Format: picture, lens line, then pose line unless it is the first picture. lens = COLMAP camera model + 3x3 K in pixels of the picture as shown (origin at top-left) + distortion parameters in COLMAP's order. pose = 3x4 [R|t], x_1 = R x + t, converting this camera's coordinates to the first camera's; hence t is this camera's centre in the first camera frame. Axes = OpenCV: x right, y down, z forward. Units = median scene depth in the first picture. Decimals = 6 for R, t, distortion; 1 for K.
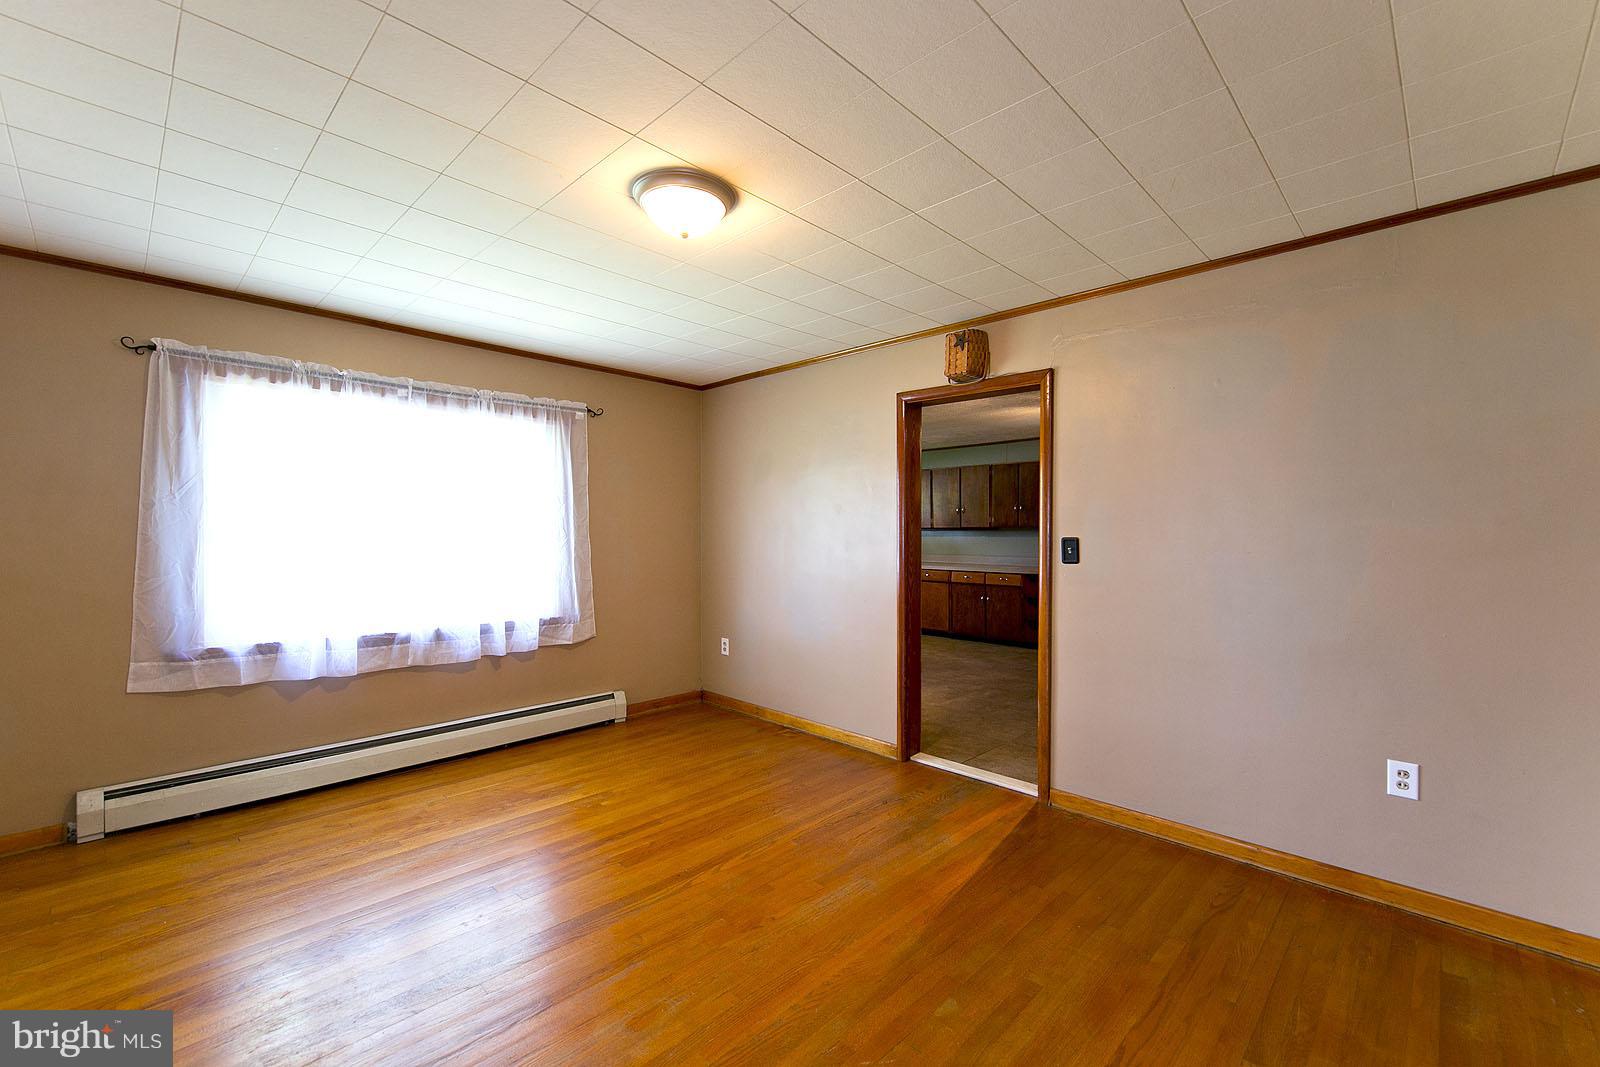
lens RADIAL K [[681.7, 0, 807.0], [0, 681.7, 546.3], [0, 0, 1]] dist [0.020913, -0.005677]
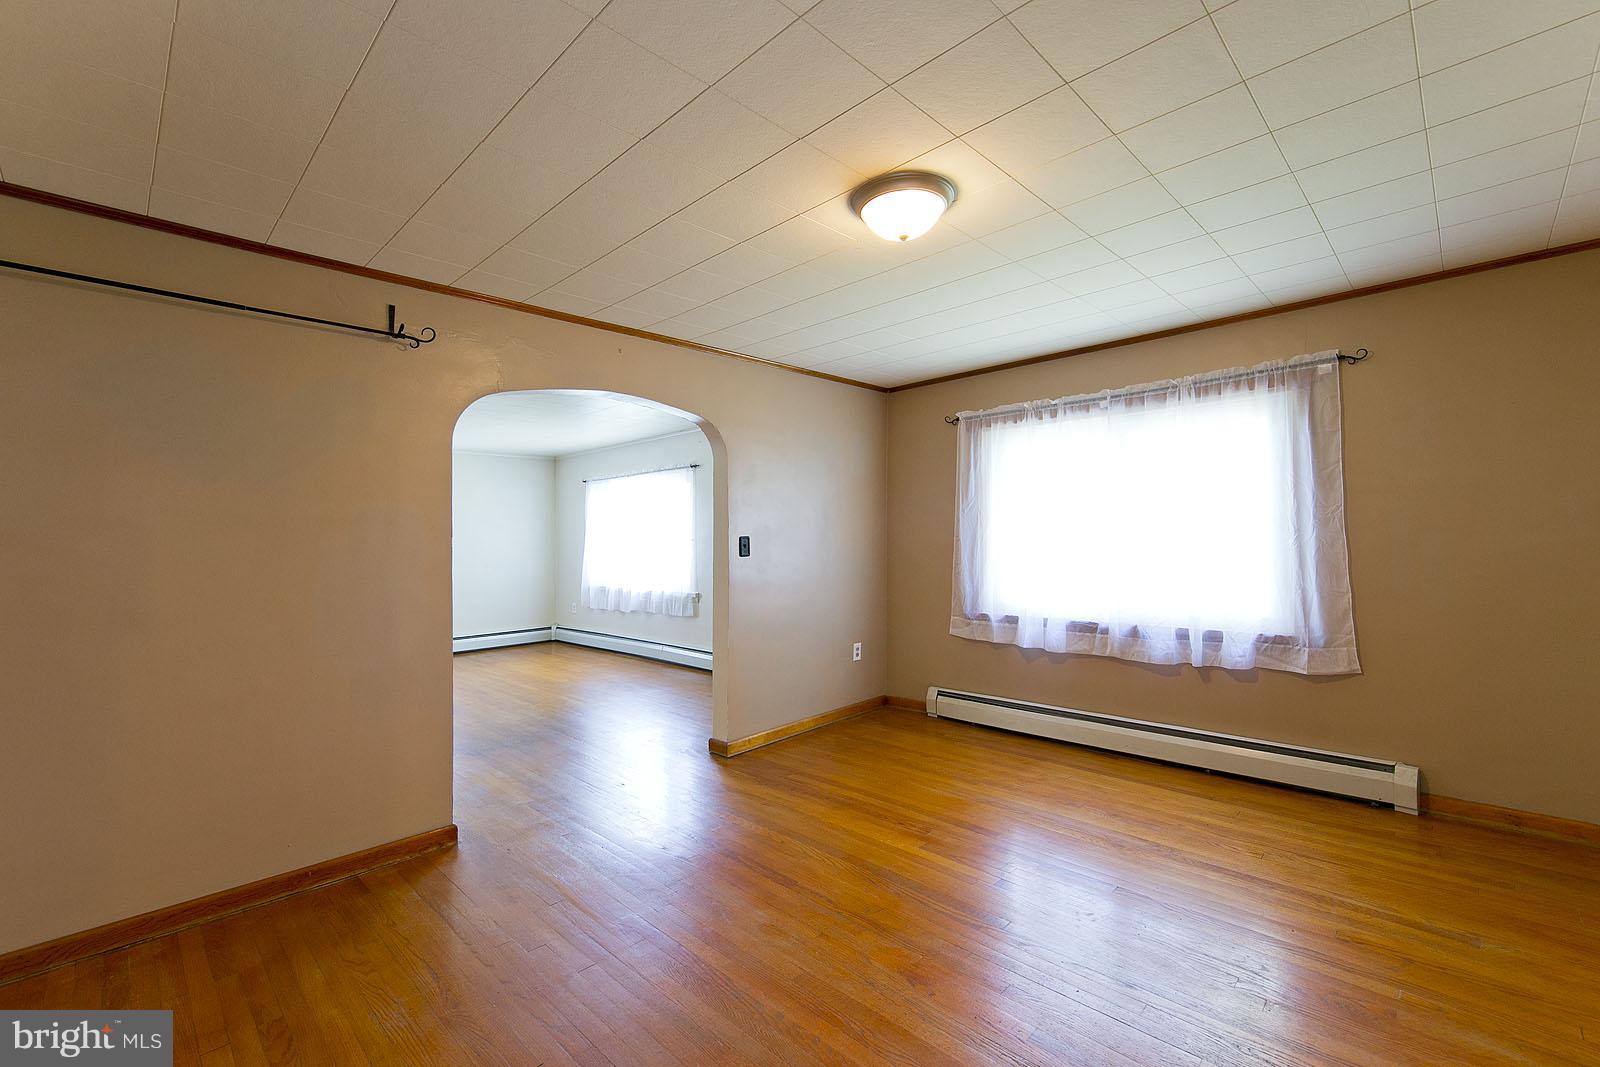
lens RADIAL K [[681.7, 0, 801.0], [0, 681.7, 524.1], [0, 0, 1]] dist [0.020913, -0.005677]
pose [[-0.016349, -0.024836, -0.999558, 0.504712], [0.002425, 0.999688, -0.024879, -0.006480], [0.999863, -0.002831, -0.016283, 0.534189]]
